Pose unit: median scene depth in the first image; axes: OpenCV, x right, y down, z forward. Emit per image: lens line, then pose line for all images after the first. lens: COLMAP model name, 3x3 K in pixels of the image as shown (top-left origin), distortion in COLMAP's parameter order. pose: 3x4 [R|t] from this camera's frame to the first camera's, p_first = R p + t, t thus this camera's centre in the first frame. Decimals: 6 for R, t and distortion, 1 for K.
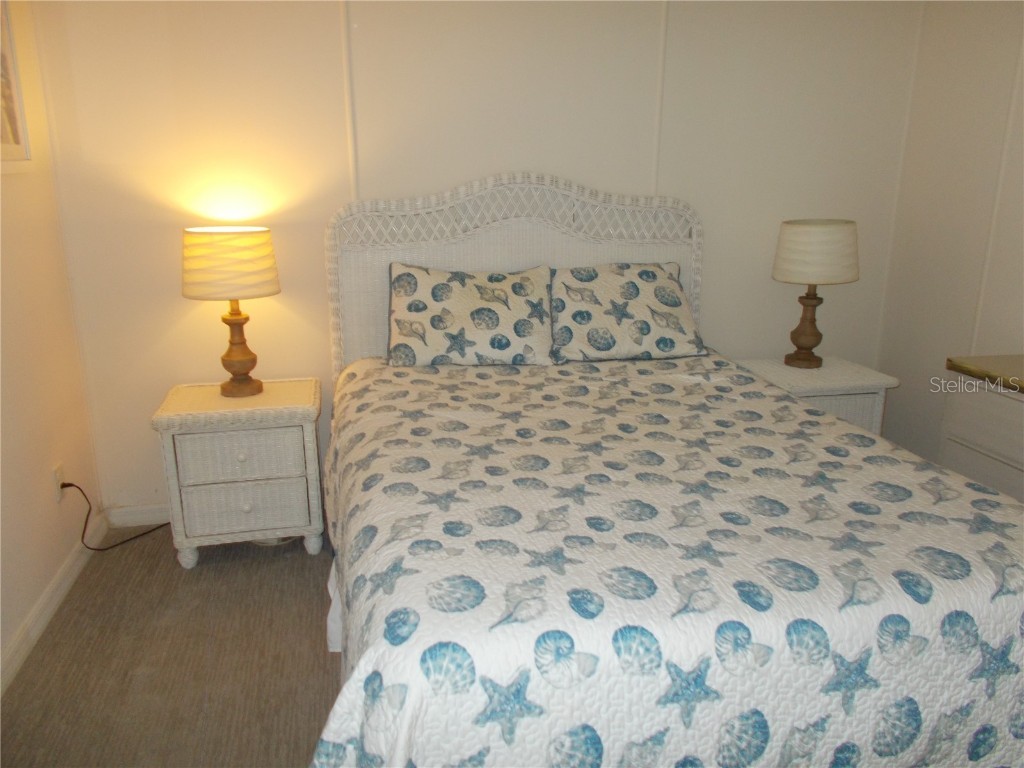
lens RADIAL K [[784.3, 0, 507.8], [0, 784.3, 373.0], [0, 0, 1]] dist [0.019262, -0.016907]
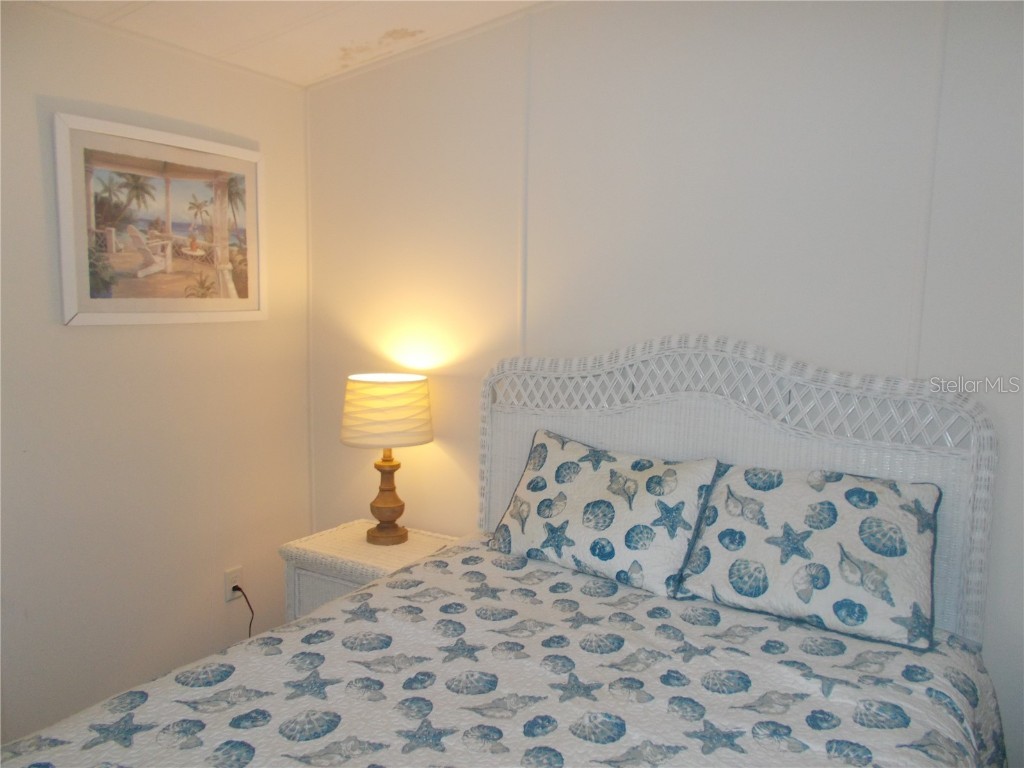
lens RADIAL K [[784.3, 0, 512.0], [0, 784.3, 394.7], [0, 0, 1]] dist [0.019262, -0.016907]
pose [[0.730686, 0.093323, -0.676305, 0.415375], [-0.187317, 0.980002, -0.067150, -0.114465], [0.656513, 0.175749, 0.733555, 0.337388]]
